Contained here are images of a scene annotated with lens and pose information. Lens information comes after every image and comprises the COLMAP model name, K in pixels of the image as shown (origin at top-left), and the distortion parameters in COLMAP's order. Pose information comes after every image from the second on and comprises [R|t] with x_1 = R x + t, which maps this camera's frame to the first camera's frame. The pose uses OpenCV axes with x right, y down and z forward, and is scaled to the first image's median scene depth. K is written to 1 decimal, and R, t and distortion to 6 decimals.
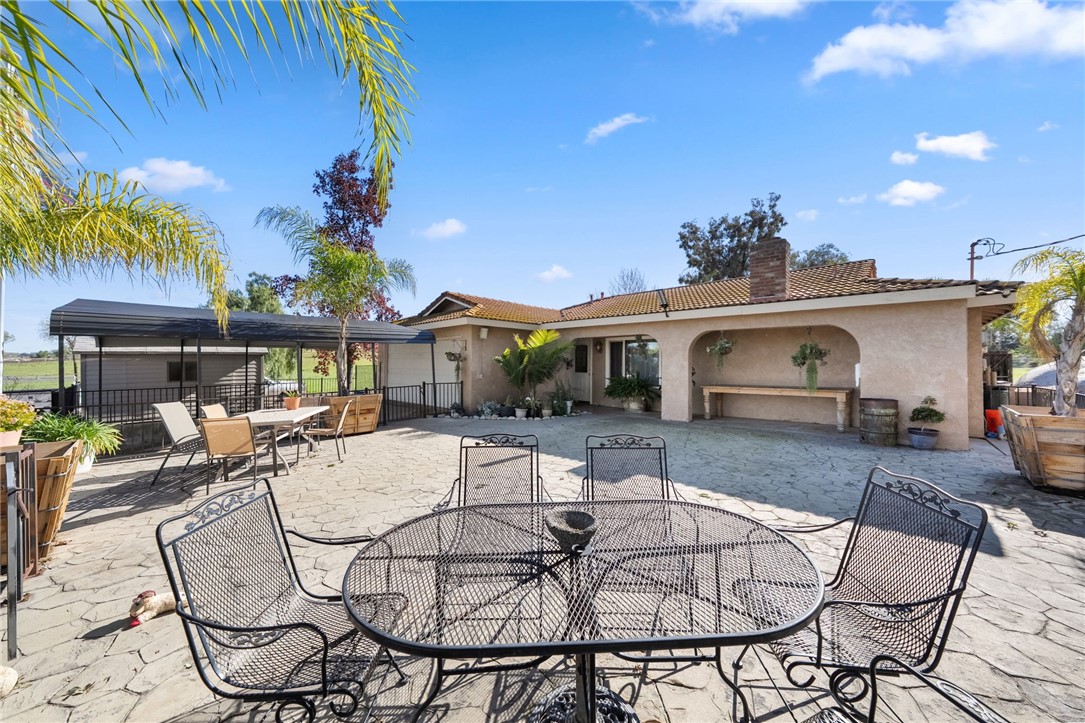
lens RADIAL K [[416.3, 0, 540.7], [0, 416.3, 359.0], [0, 0, 1]] dist [0.000675, -0.000098]
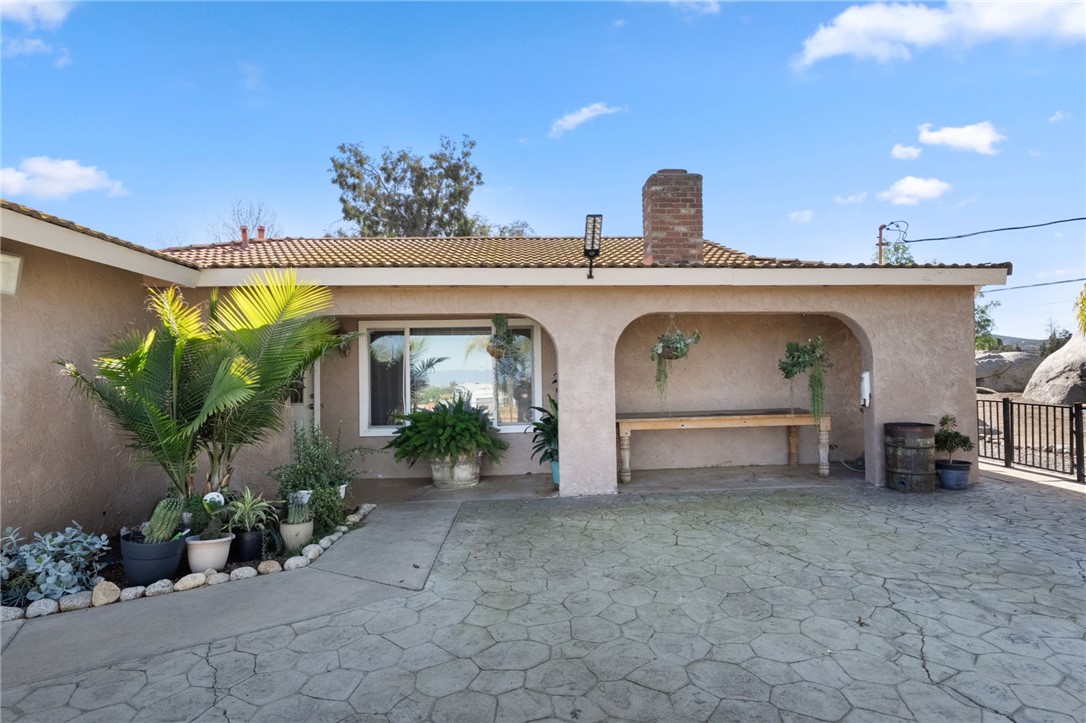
lens RADIAL K [[575.4, 0, 543.0], [0, 575.4, 361.5], [0, 0, 1]] dist [0.001274, 0.000105]
pose [[0.666732, 0.002902, 0.745291, -0.079726], [0.007340, 0.999918, -0.010459, -0.000119], [-0.745261, 0.012444, 0.666657, 0.221694]]
